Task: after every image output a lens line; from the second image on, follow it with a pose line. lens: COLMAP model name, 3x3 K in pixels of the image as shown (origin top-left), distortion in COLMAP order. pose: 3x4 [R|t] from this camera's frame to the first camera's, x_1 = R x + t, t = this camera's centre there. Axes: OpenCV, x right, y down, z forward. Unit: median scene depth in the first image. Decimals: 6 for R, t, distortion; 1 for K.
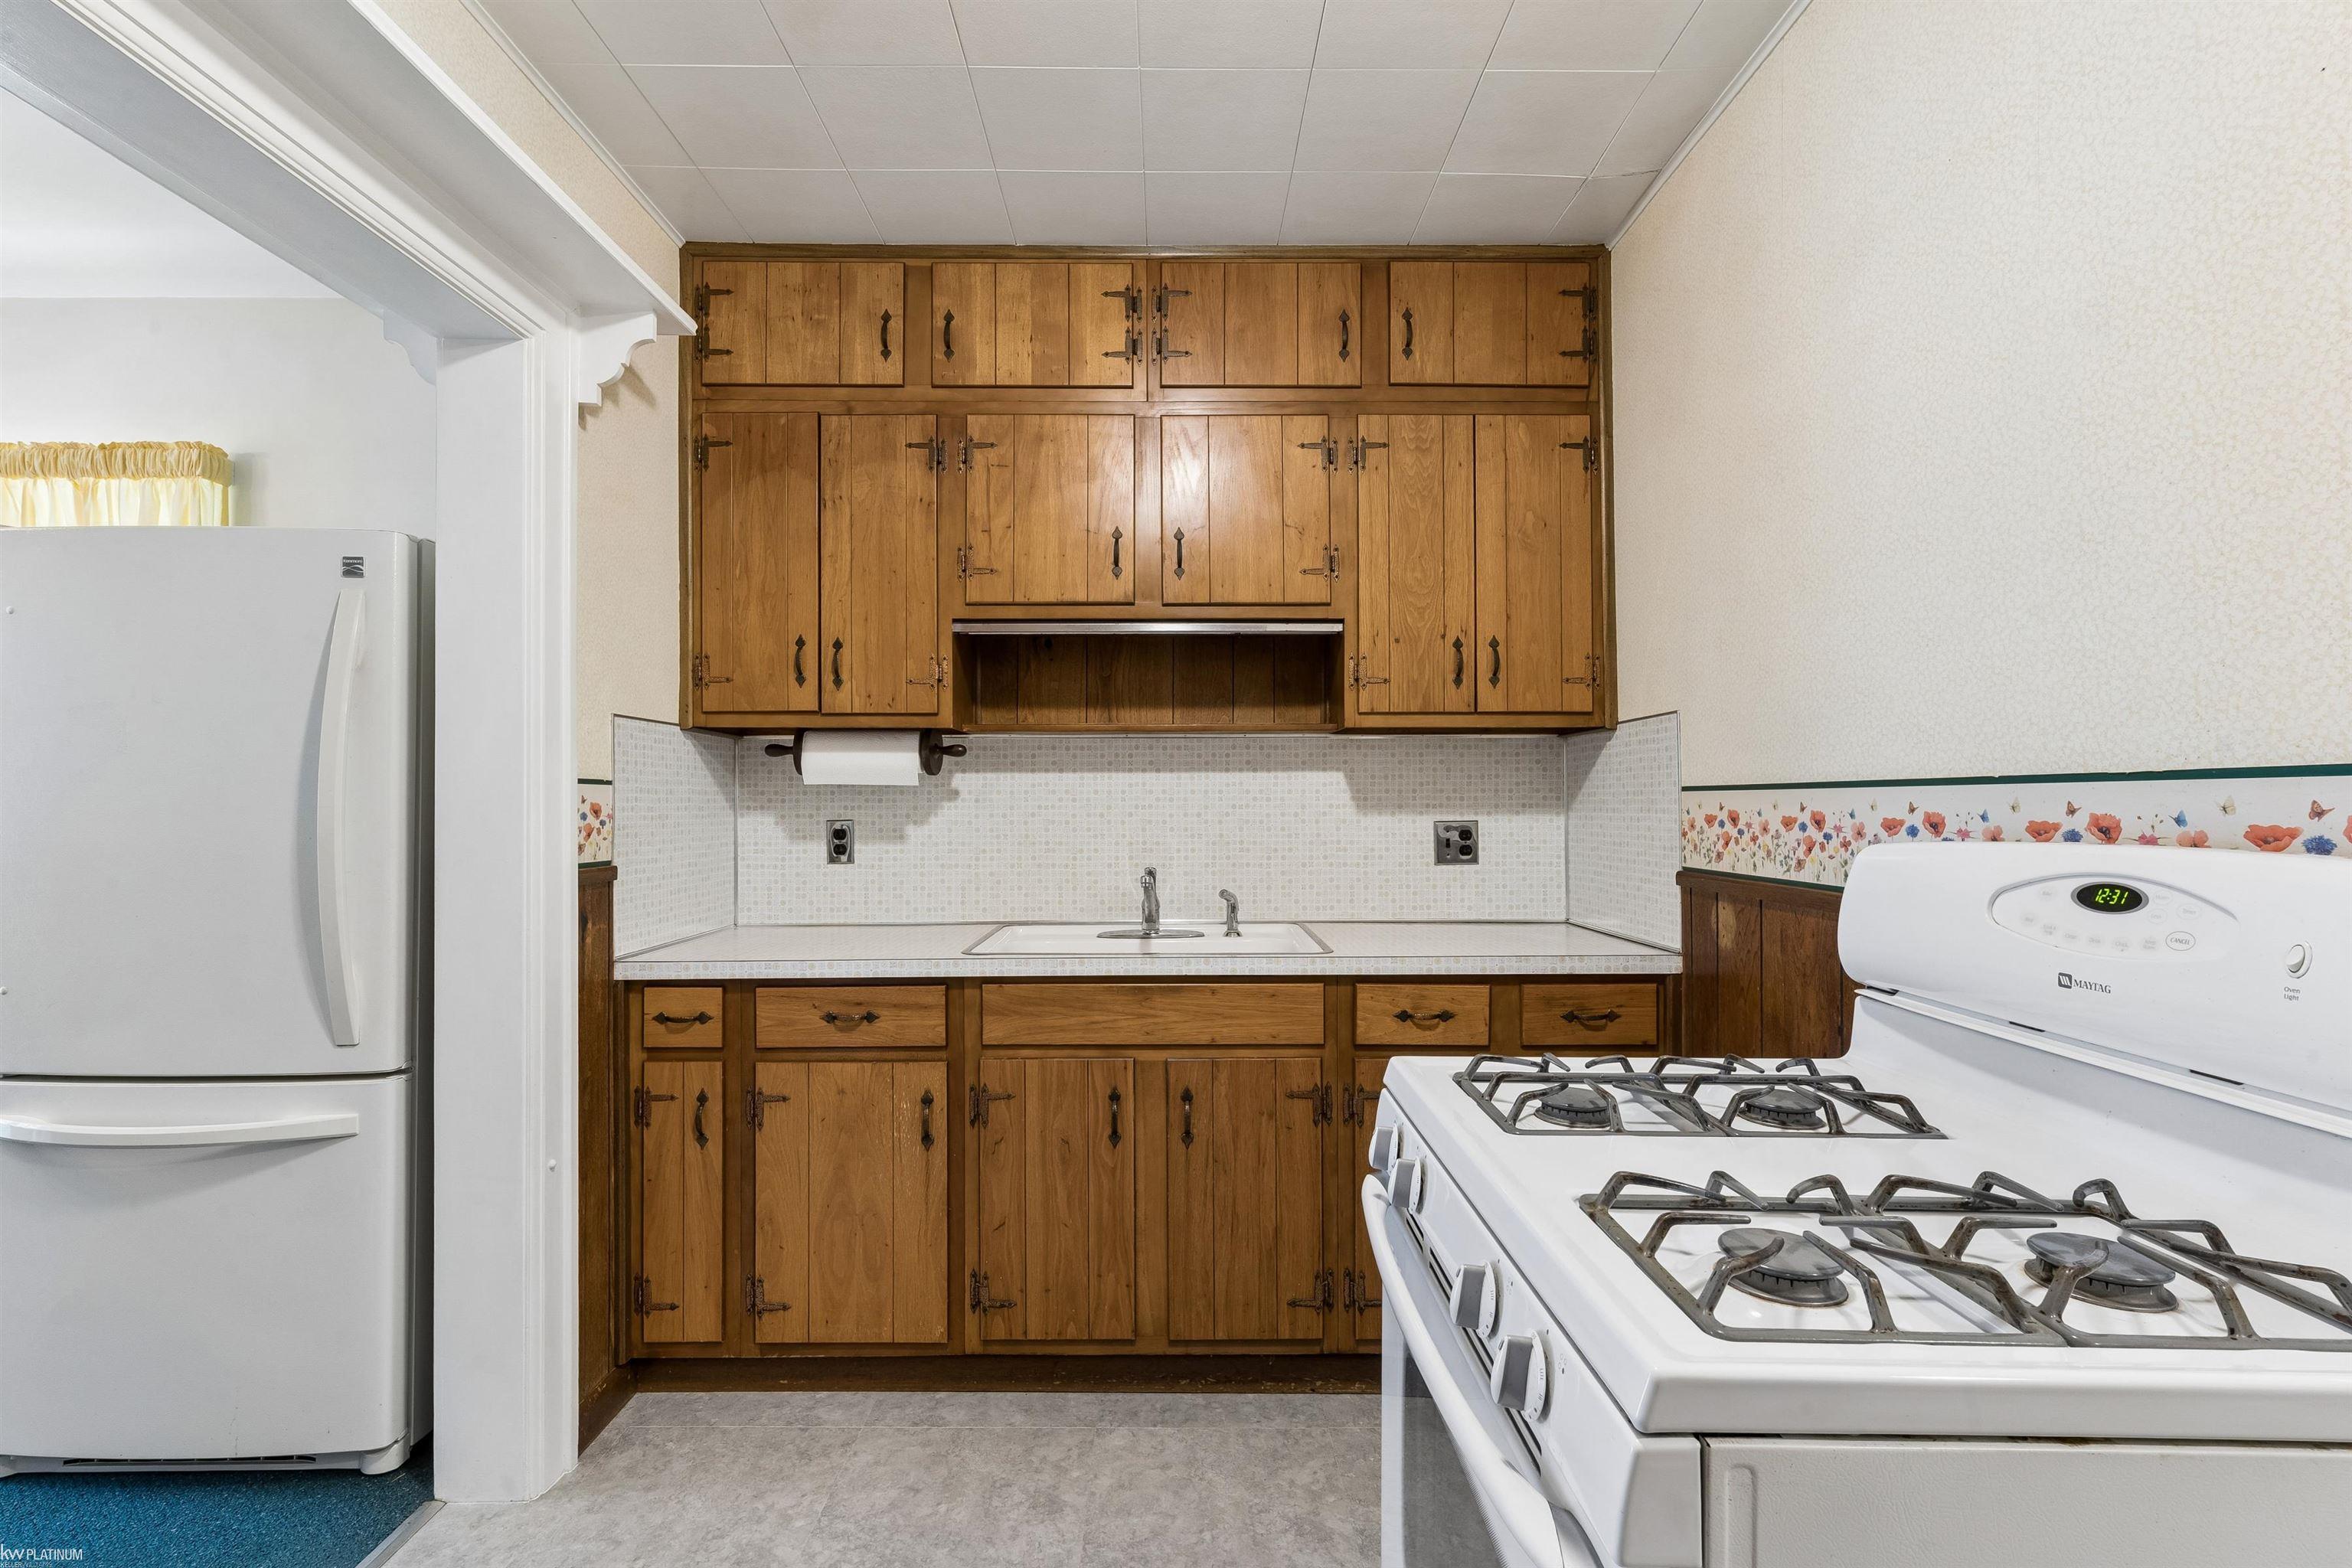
lens RADIAL K [[1070.7, 0, 1176.4], [0, 1070.7, 790.5], [0, 0, 1]] dist [-0.001503, -0.000157]
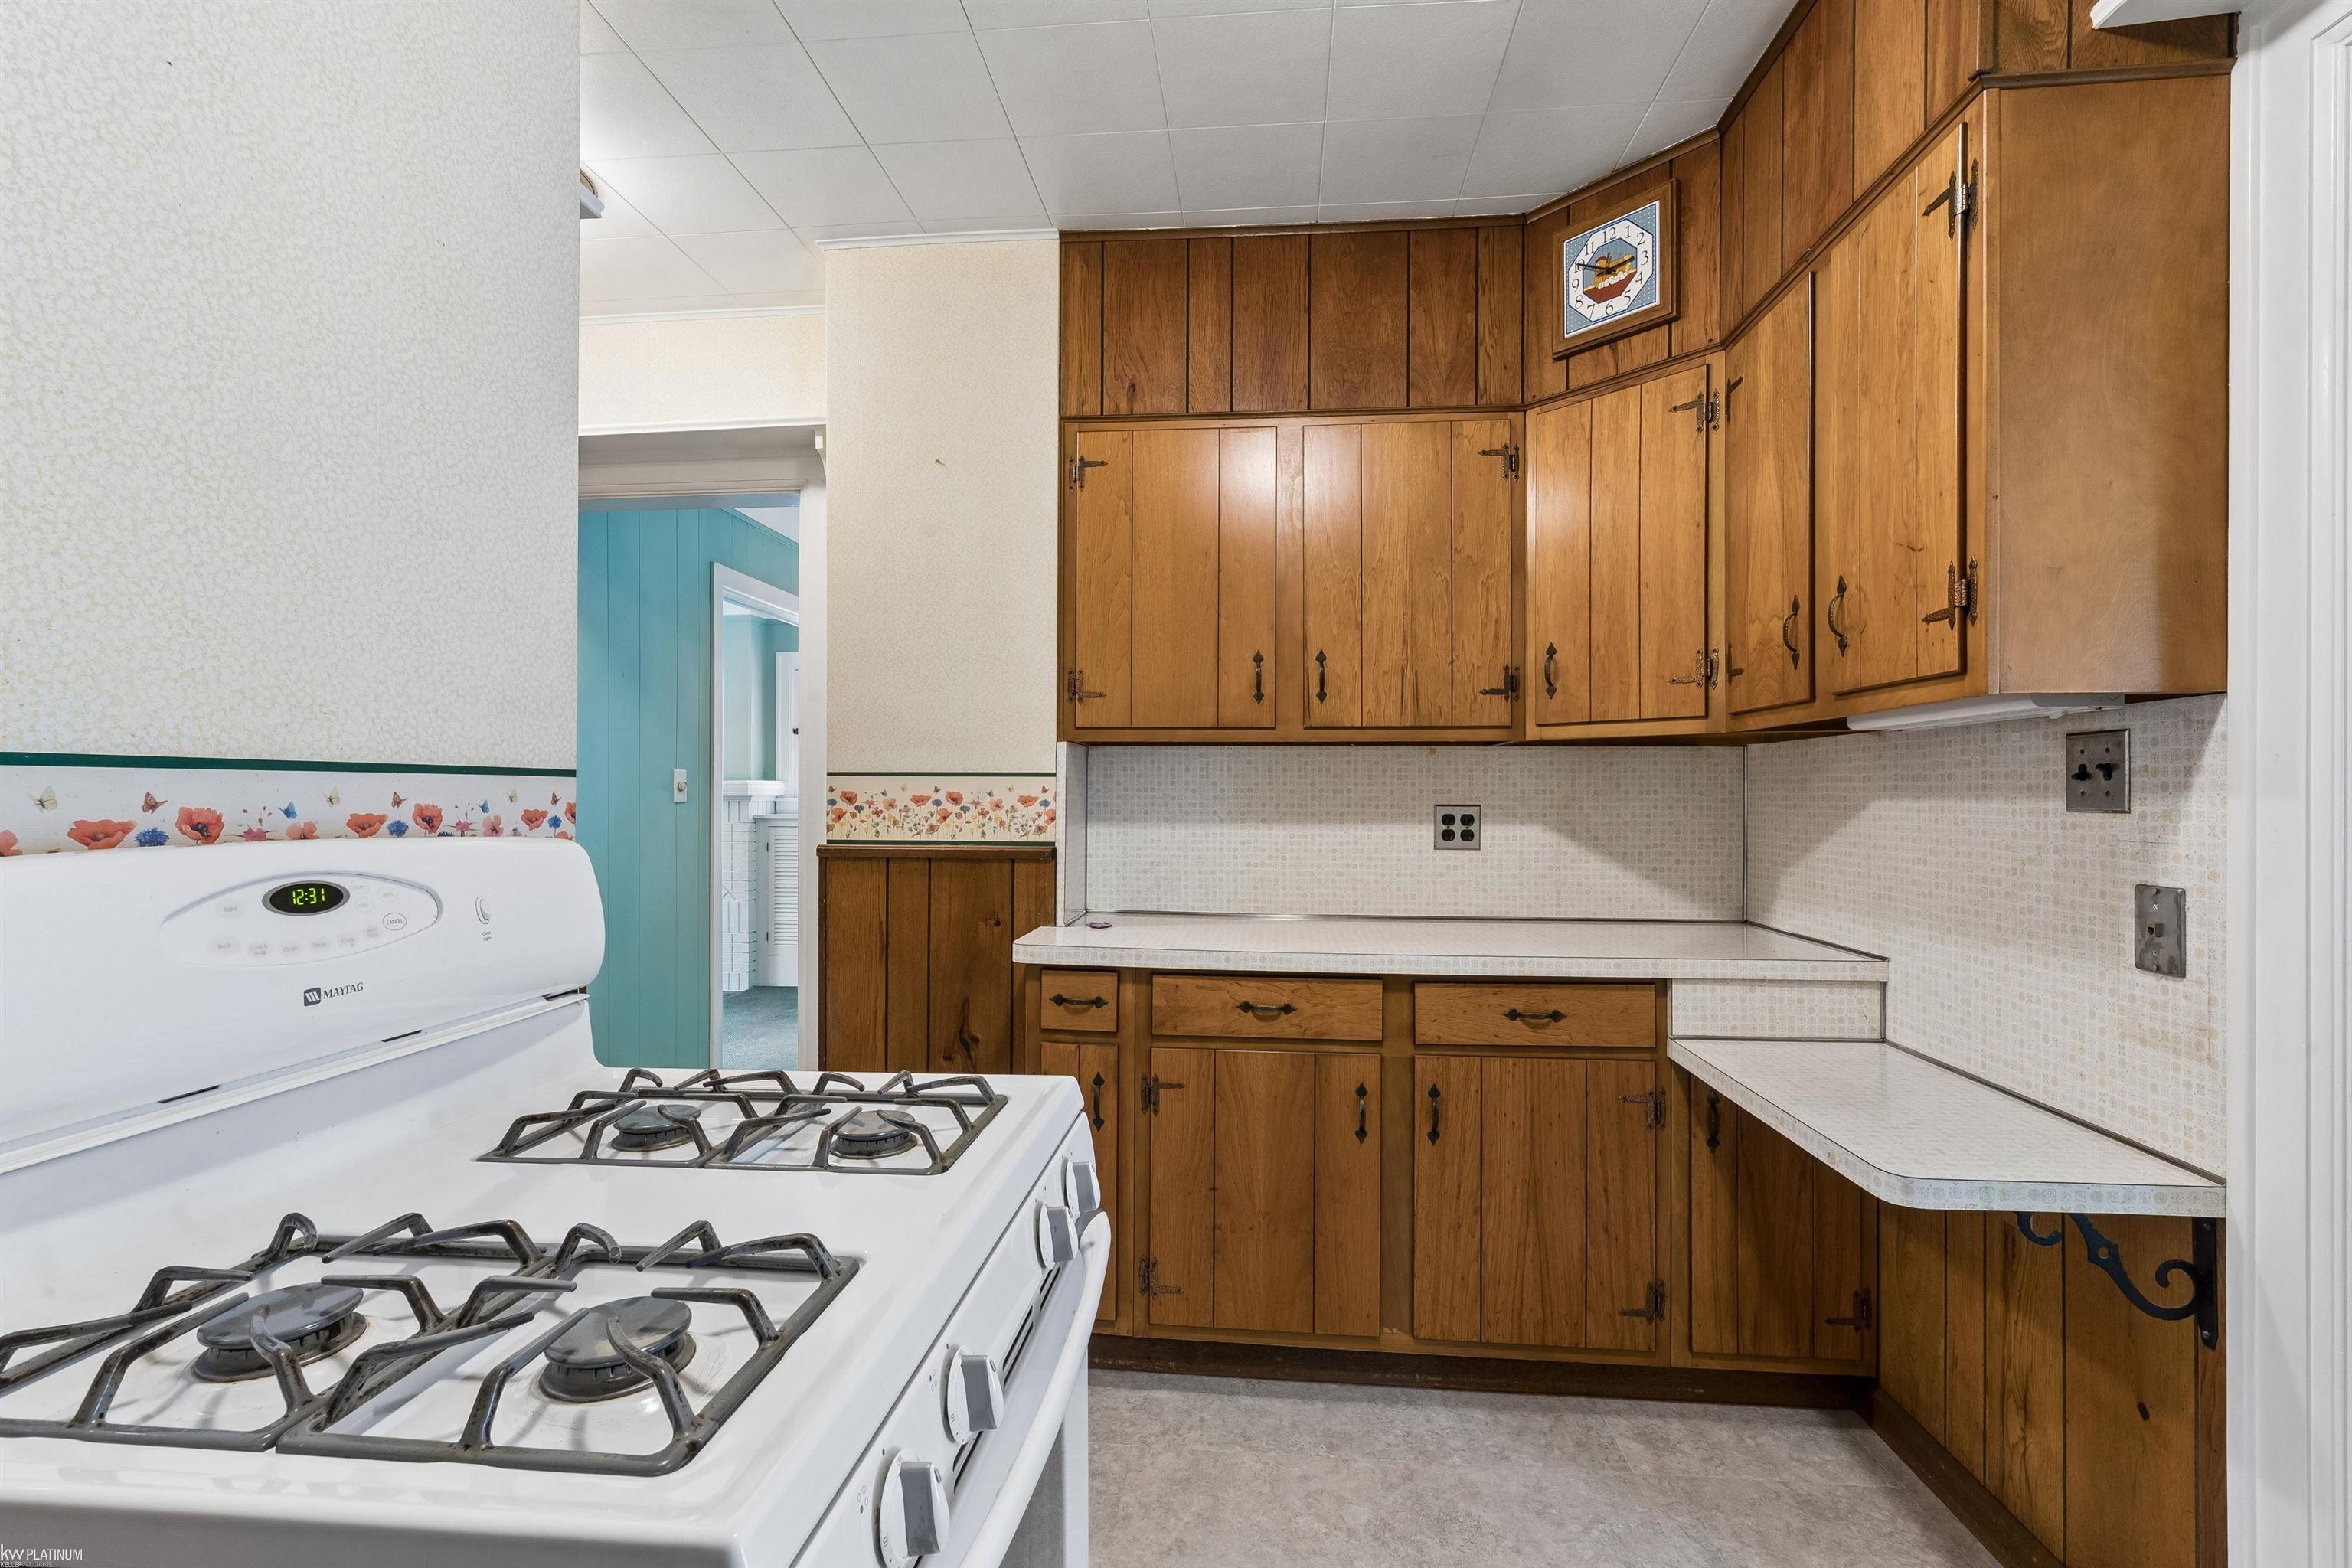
lens RADIAL K [[1070.7, 0, 1174.2], [0, 1070.7, 788.7], [0, 0, 1]] dist [-0.001503, -0.000157]
pose [[-0.995457, 0.006619, 0.094981, 0.042629], [0.005192, 0.999870, -0.015260, 0.024612], [-0.095069, -0.014697, -0.995362, 1.833207]]
